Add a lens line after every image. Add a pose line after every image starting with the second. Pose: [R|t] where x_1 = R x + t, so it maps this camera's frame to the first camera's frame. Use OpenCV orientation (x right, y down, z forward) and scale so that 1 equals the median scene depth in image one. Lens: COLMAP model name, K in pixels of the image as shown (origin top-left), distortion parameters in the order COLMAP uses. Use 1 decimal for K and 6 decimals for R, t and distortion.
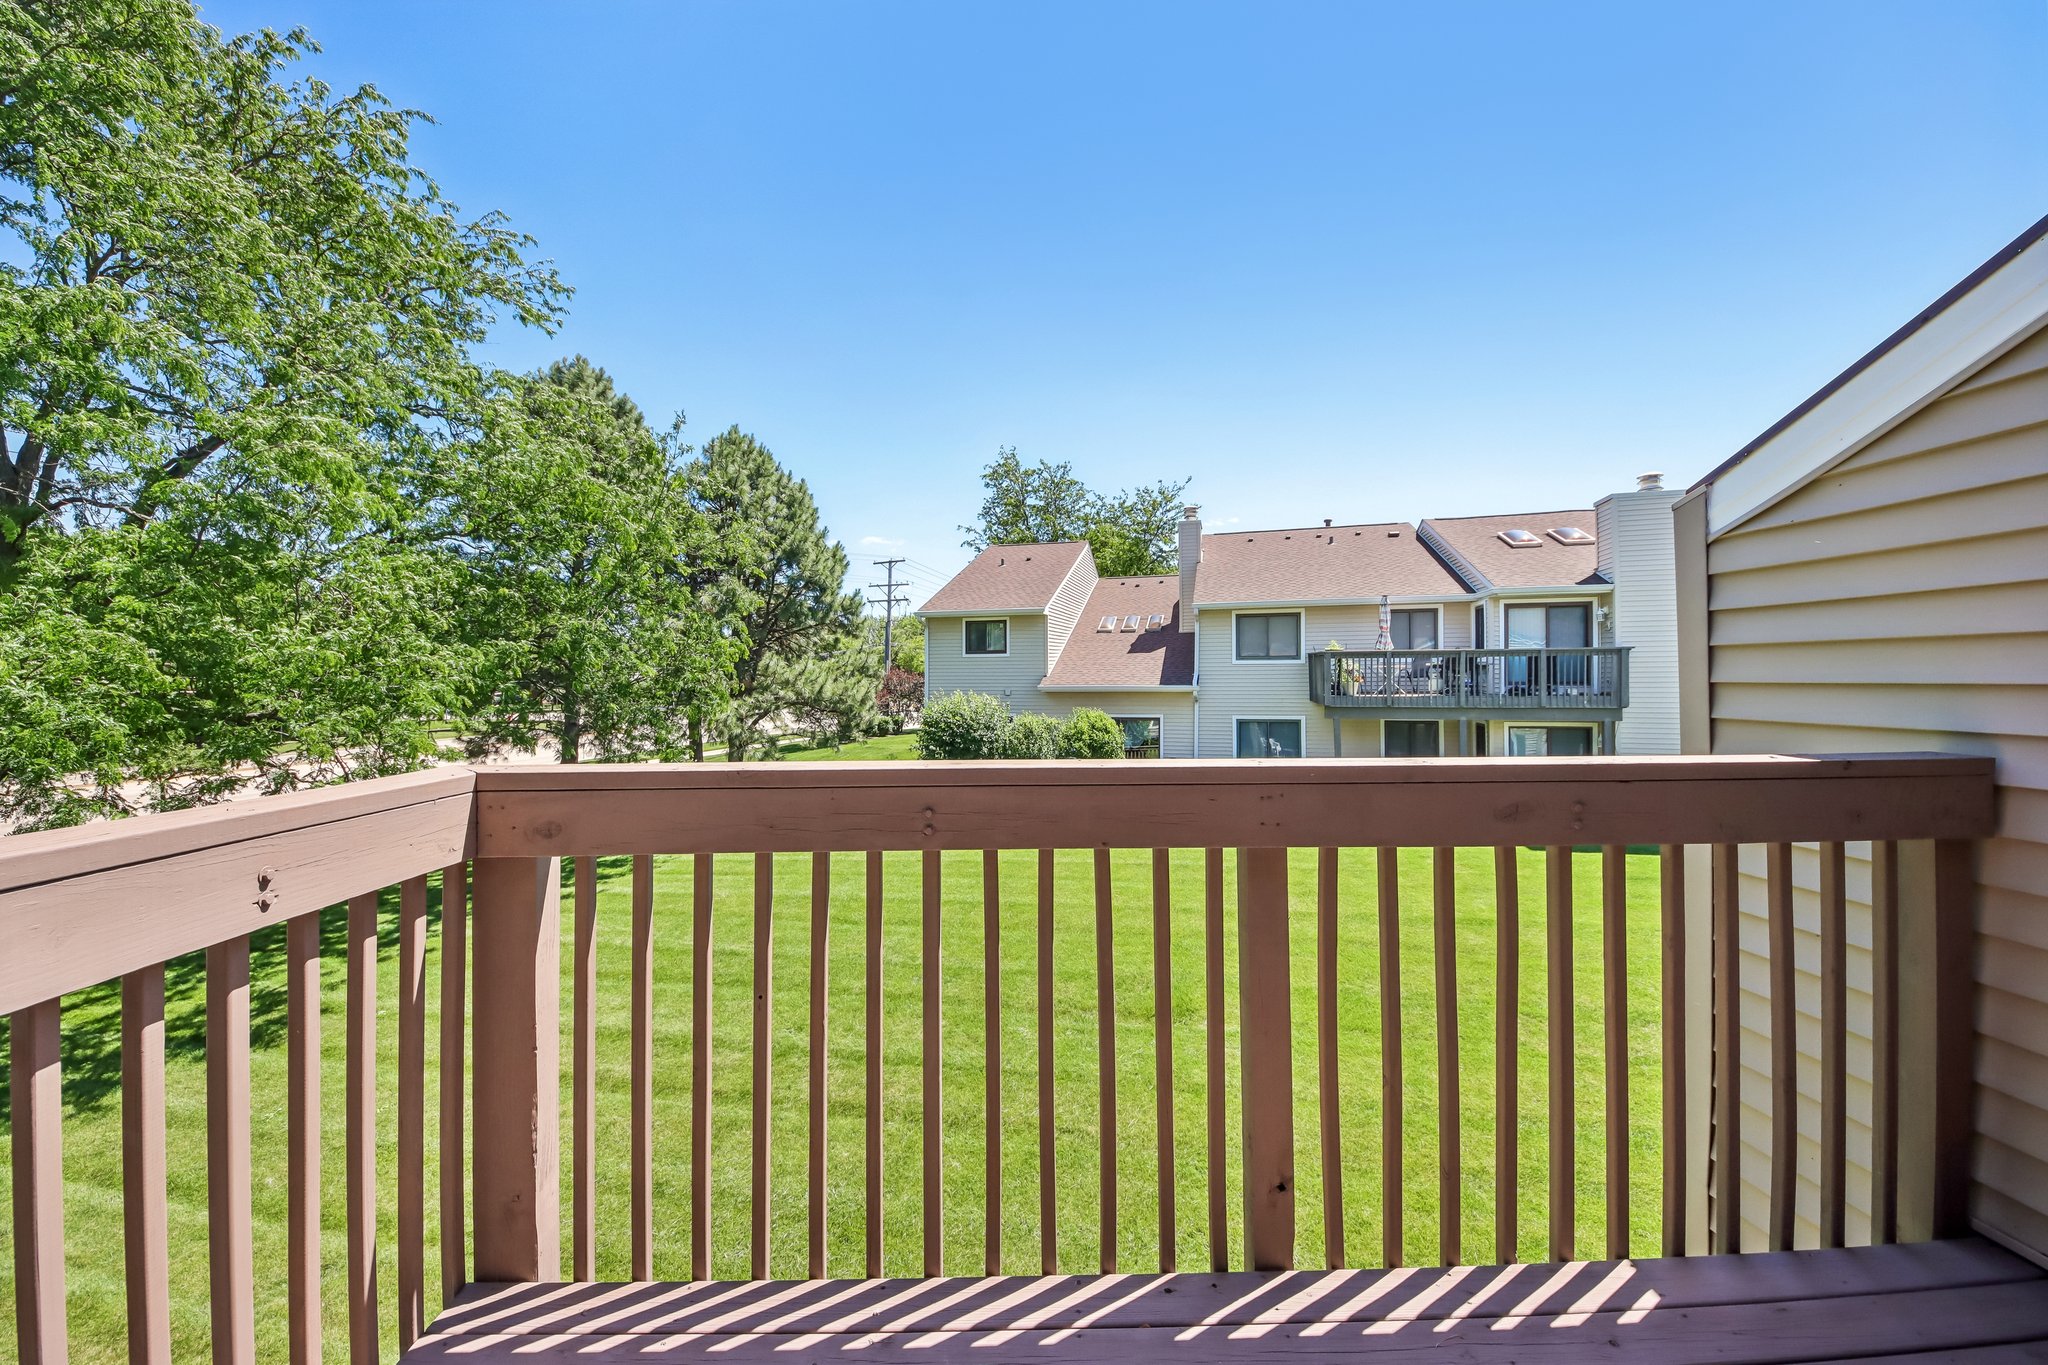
lens RADIAL K [[770.2, 0, 1004.1], [0, 770.2, 693.3], [0, 0, 1]] dist [-0.017090, -0.000294]
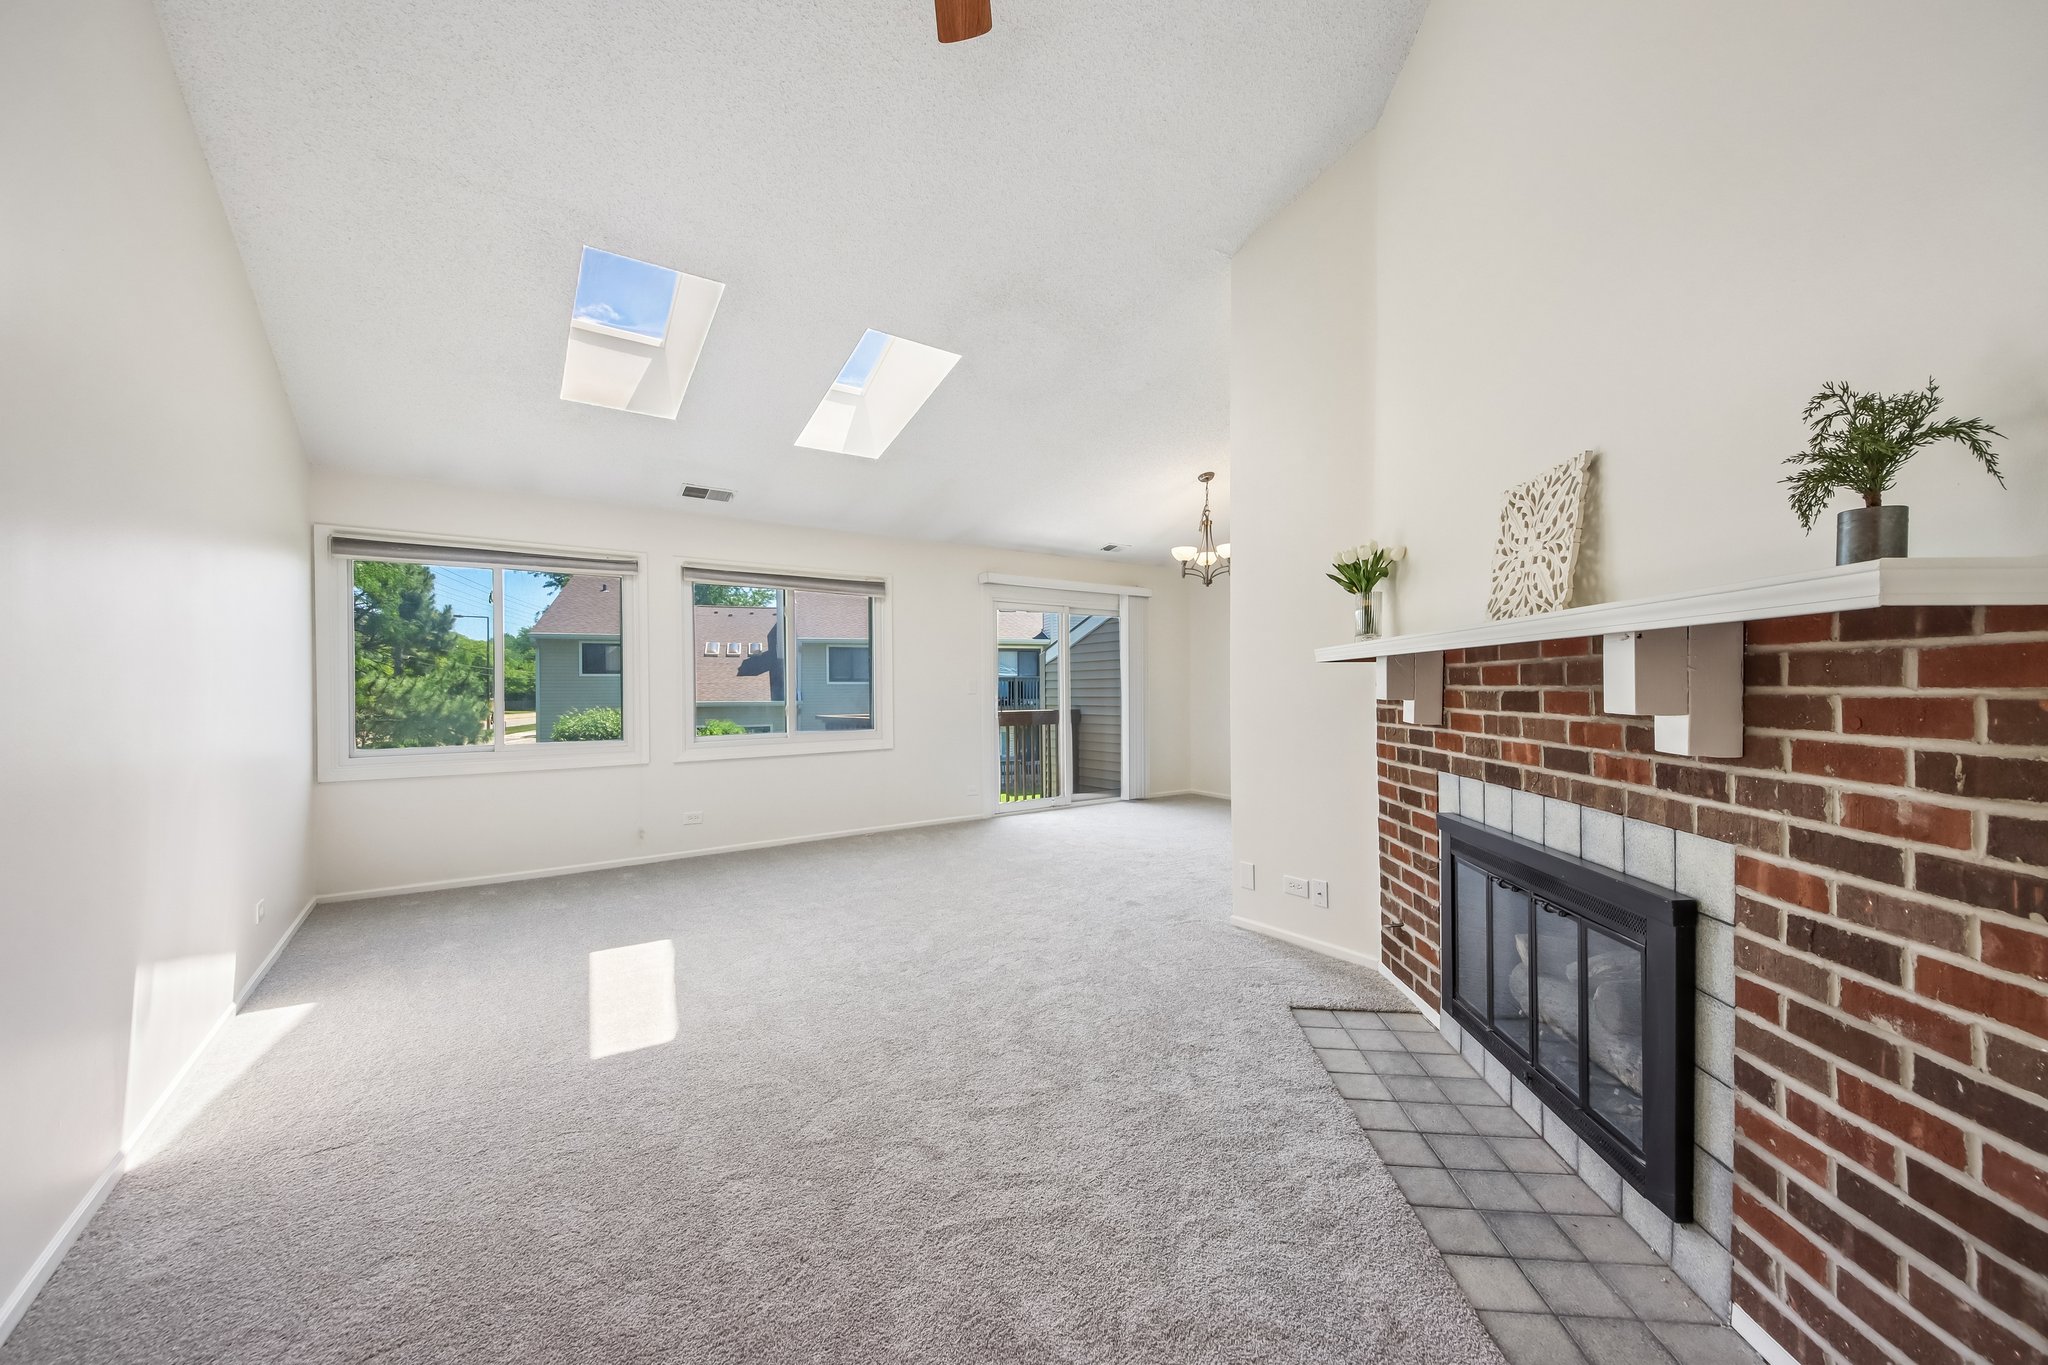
lens RADIAL K [[770.2, 0, 1004.1], [0, 770.2, 693.3], [0, 0, 1]] dist [-0.017090, -0.000294]
pose [[0.826533, 0.000475, 0.562887, -0.247642], [0.011423, 0.999780, -0.017616, 0.006273], [-0.562772, 0.020990, 0.826346, -0.351290]]
